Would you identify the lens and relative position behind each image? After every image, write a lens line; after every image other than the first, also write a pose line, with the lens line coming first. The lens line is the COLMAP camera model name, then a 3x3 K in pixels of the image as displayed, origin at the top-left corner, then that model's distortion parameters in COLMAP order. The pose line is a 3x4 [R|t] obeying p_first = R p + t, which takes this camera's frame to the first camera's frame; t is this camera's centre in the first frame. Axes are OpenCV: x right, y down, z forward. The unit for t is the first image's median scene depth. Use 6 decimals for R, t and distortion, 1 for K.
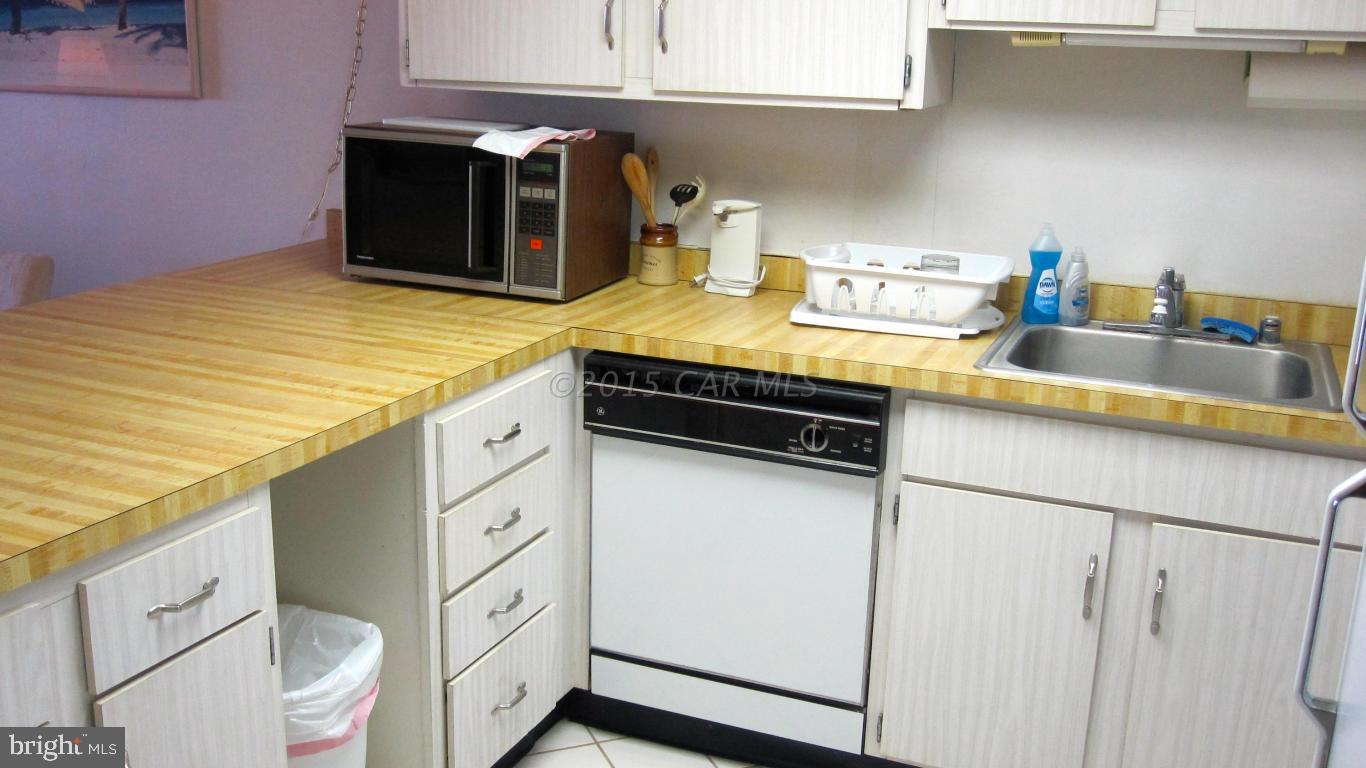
lens RADIAL K [[1338.6, 0, 683.0], [0, 1338.6, 384.0], [0, 0, 1]] dist [-0.093659, 0.053587]
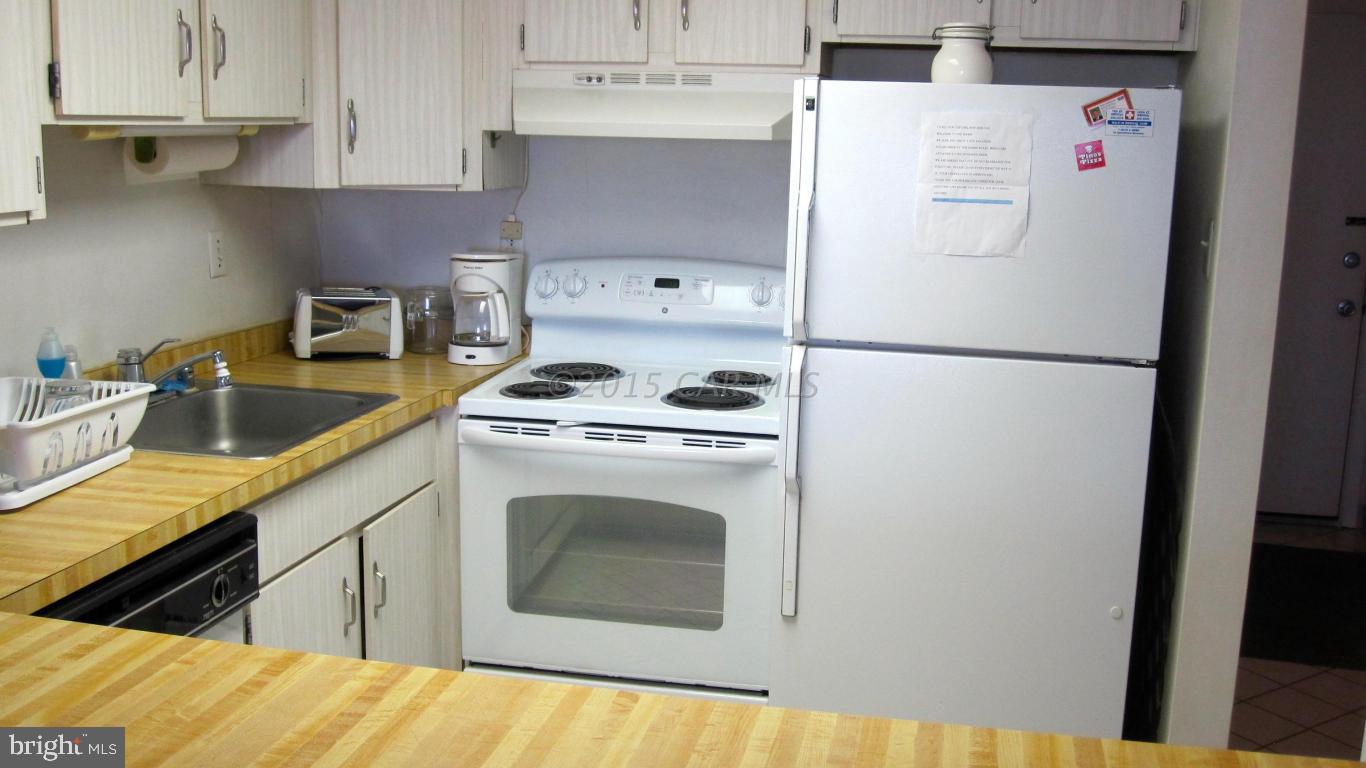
lens RADIAL K [[1338.6, 0, 683.0], [0, 1338.6, 384.0], [0, 0, 1]] dist [-0.093659, 0.053587]
pose [[-0.188812, -0.213458, 0.958533, -0.815260], [0.221890, 0.941573, 0.253389, -0.257171], [-0.956616, 0.260532, -0.130416, 0.836680]]
